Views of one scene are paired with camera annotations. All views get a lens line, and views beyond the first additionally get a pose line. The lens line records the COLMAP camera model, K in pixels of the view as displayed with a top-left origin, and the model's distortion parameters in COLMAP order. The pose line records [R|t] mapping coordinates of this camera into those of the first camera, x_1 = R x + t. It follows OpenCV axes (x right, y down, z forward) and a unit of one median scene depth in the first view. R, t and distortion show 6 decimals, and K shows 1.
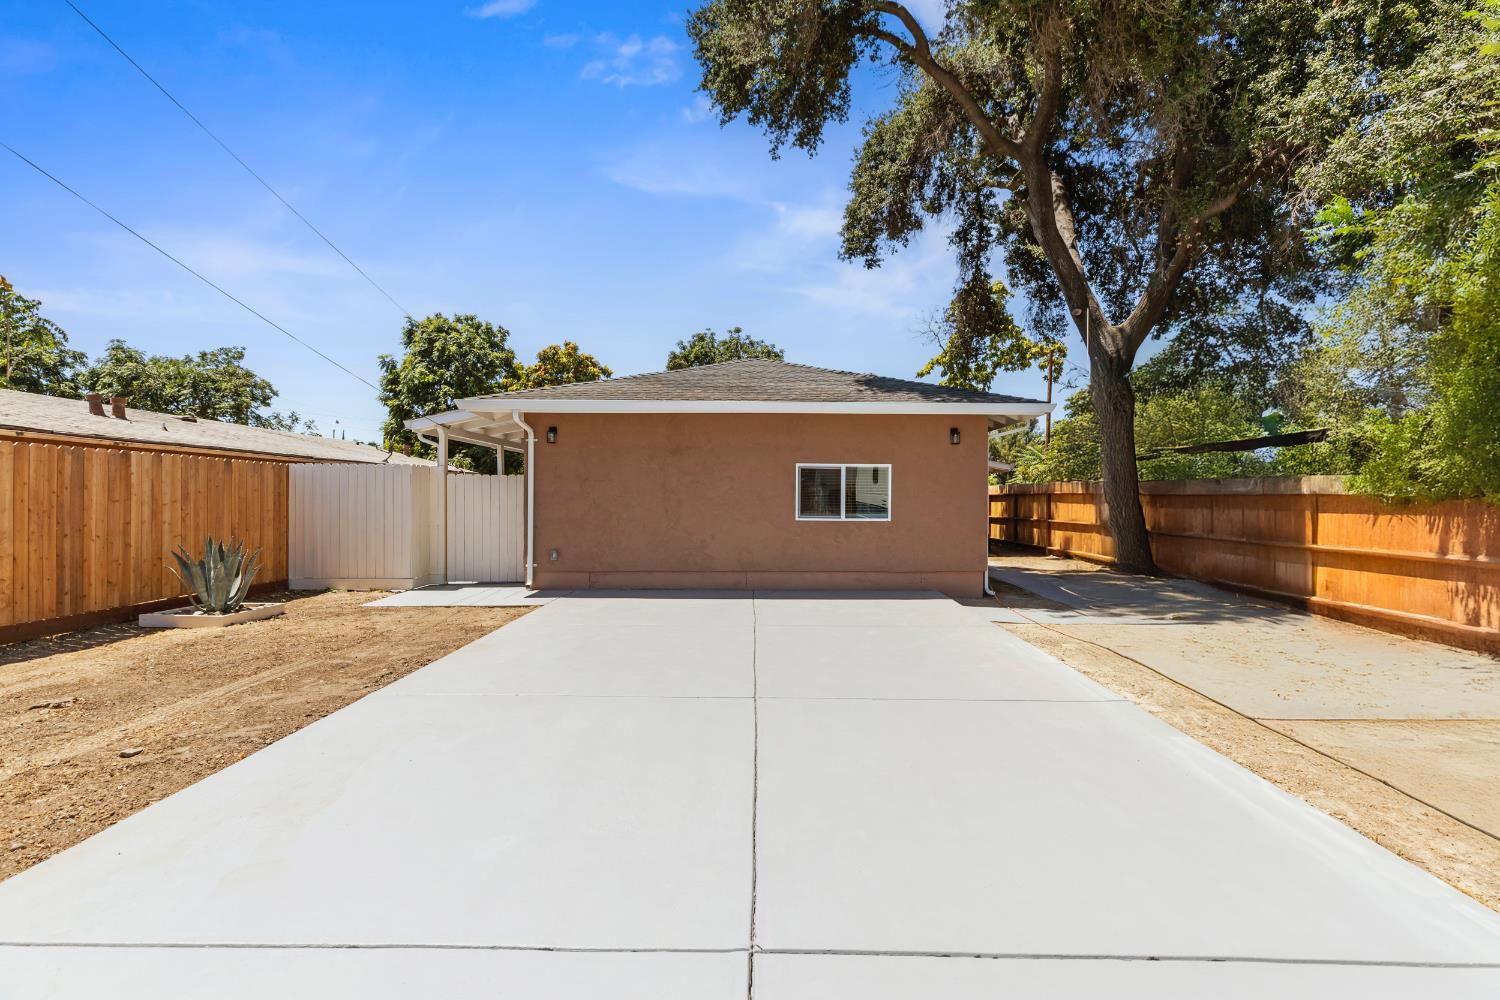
lens RADIAL K [[691.2, 0, 755.4], [0, 691.2, 498.9], [0, 0, 1]] dist [-0.004927, 0.001285]
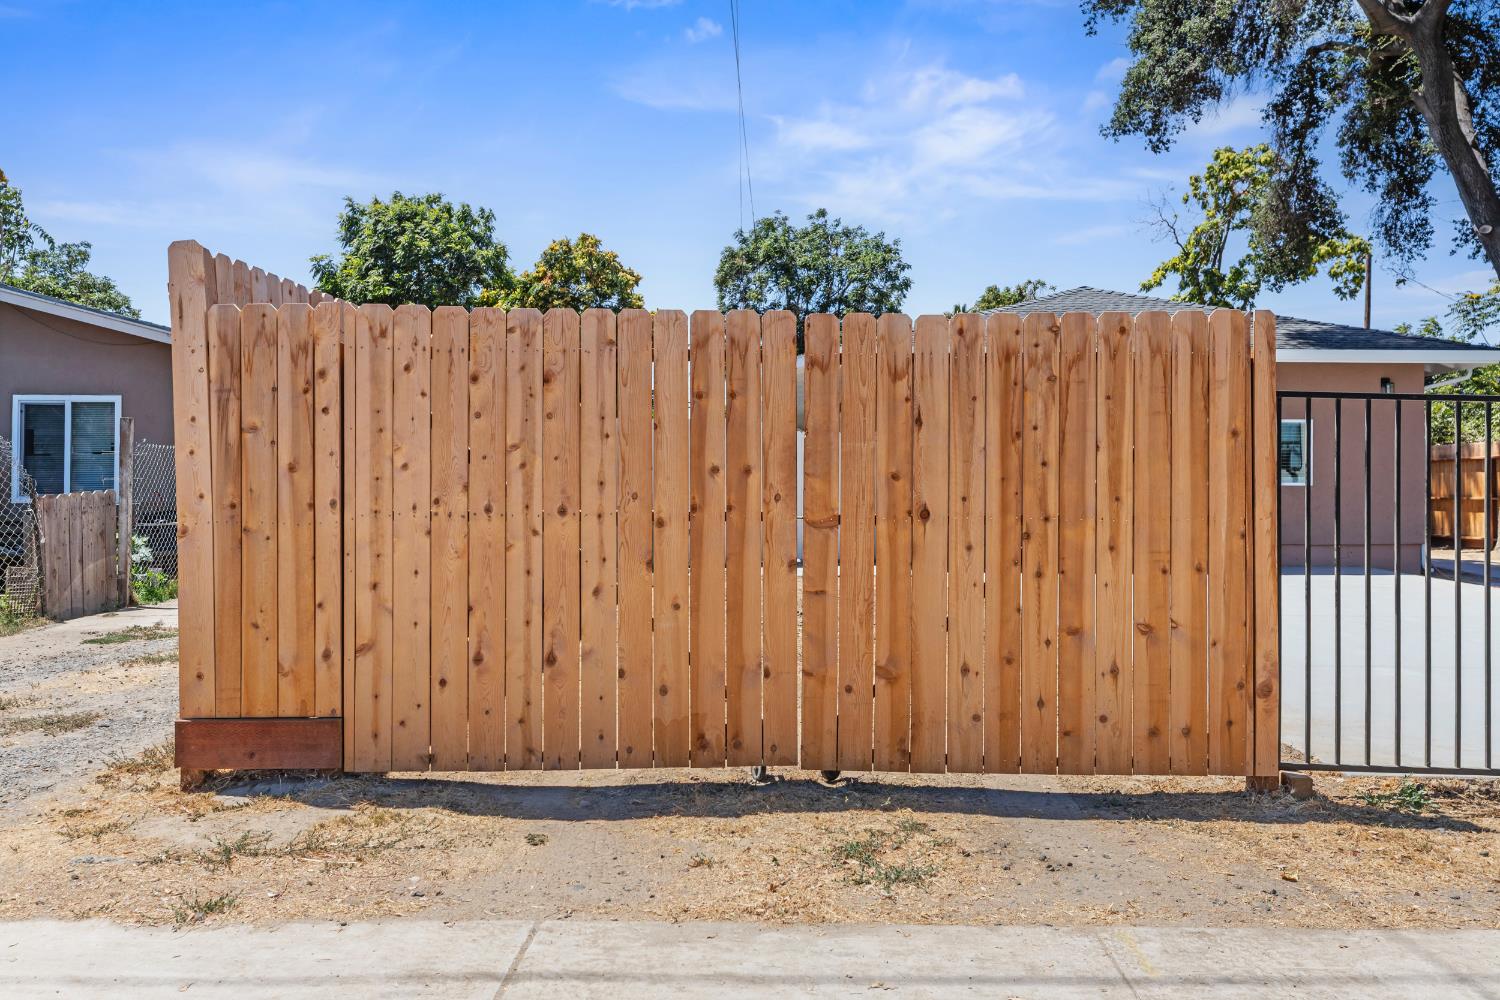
lens RADIAL K [[1194.4, 0, 733.6], [0, 1194.4, 455.1], [0, 0, 1]] dist [-0.002964, -0.028595]
pose [[0.999846, 0.001667, -0.017495, -0.246702], [-0.002105, 0.999684, -0.025063, 0.016263], [0.017447, 0.025096, 0.999533, -0.246271]]
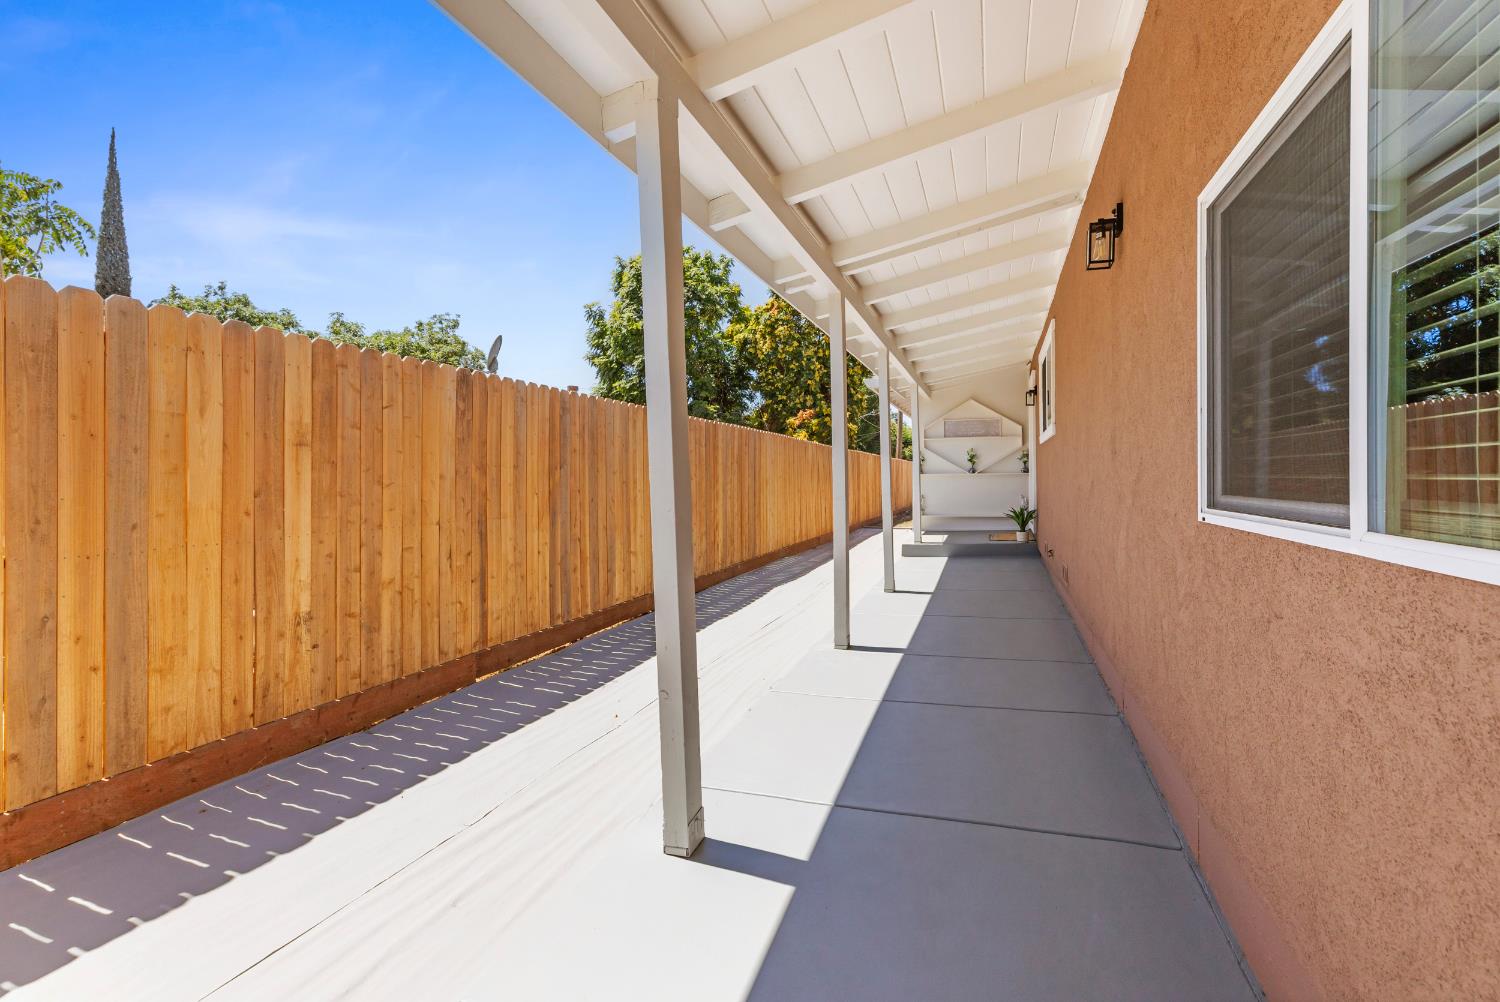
lens RADIAL K [[691.2, 0, 757.4], [0, 691.2, 508.5], [0, 0, 1]] dist [-0.004927, 0.001285]
pose [[0.949854, -0.001809, -0.312689, -0.190124], [0.015231, 0.999064, 0.040488, 0.008528], [0.312323, -0.043220, 0.948992, 0.554027]]
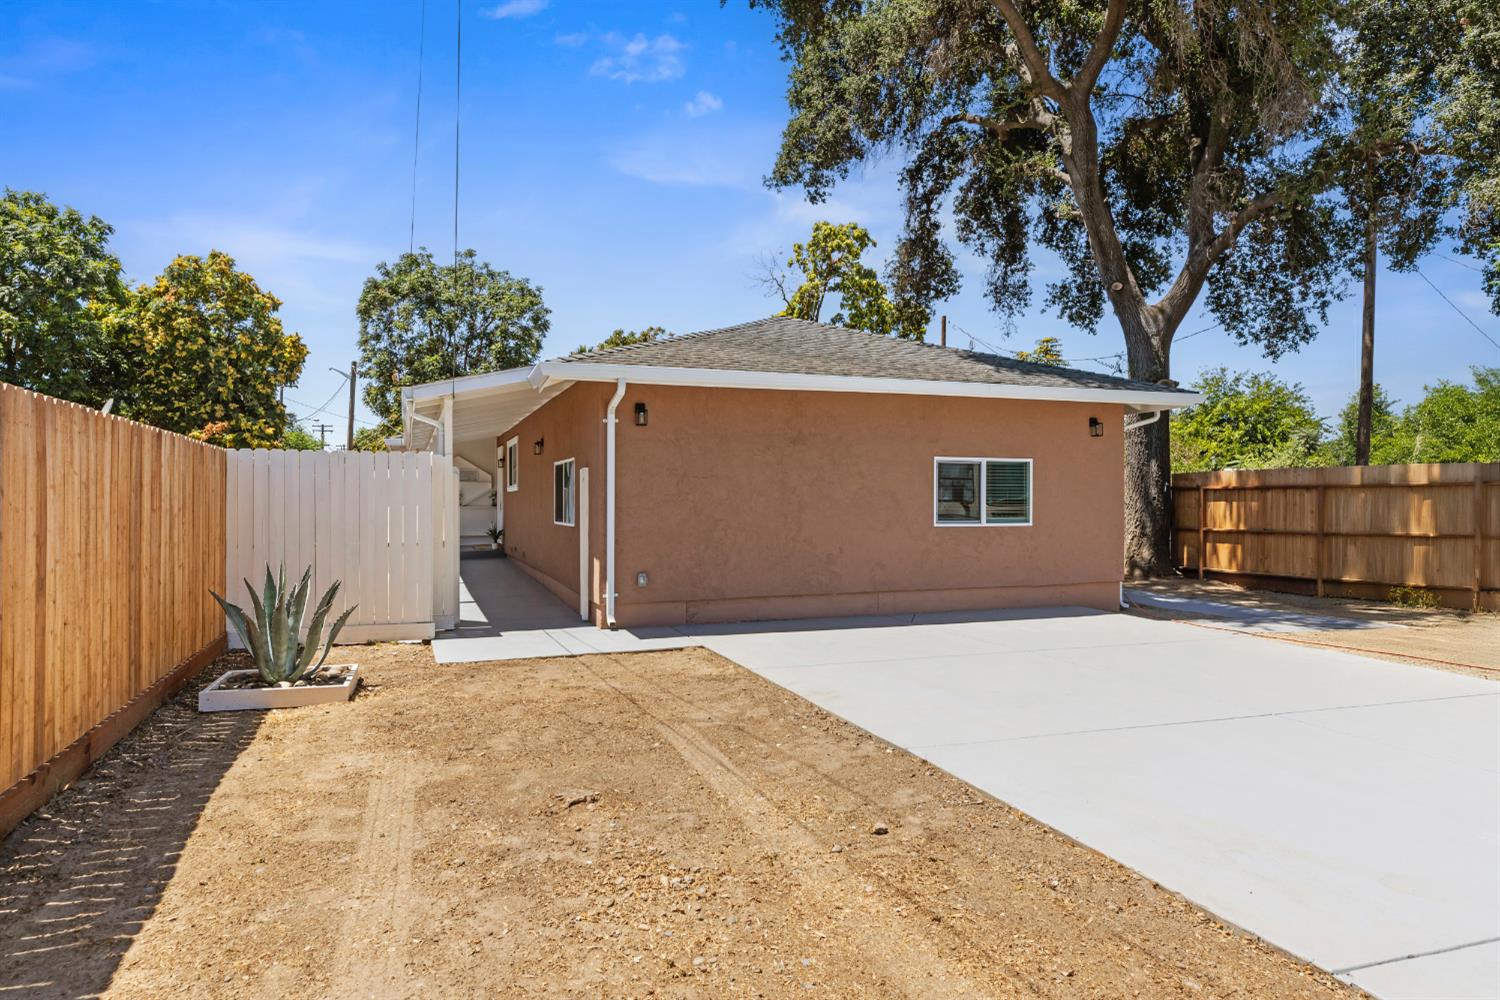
lens RADIAL K [[978.1, 0, 751.3], [0, 978.1, 471.3], [0, 0, 1]] dist [0.006402, -0.003739]
pose [[0.938108, 0.004404, 0.346314, -0.267201], [0.005188, 0.999628, -0.026766, -0.002134], [-0.346303, 0.026906, 0.937737, -0.002074]]
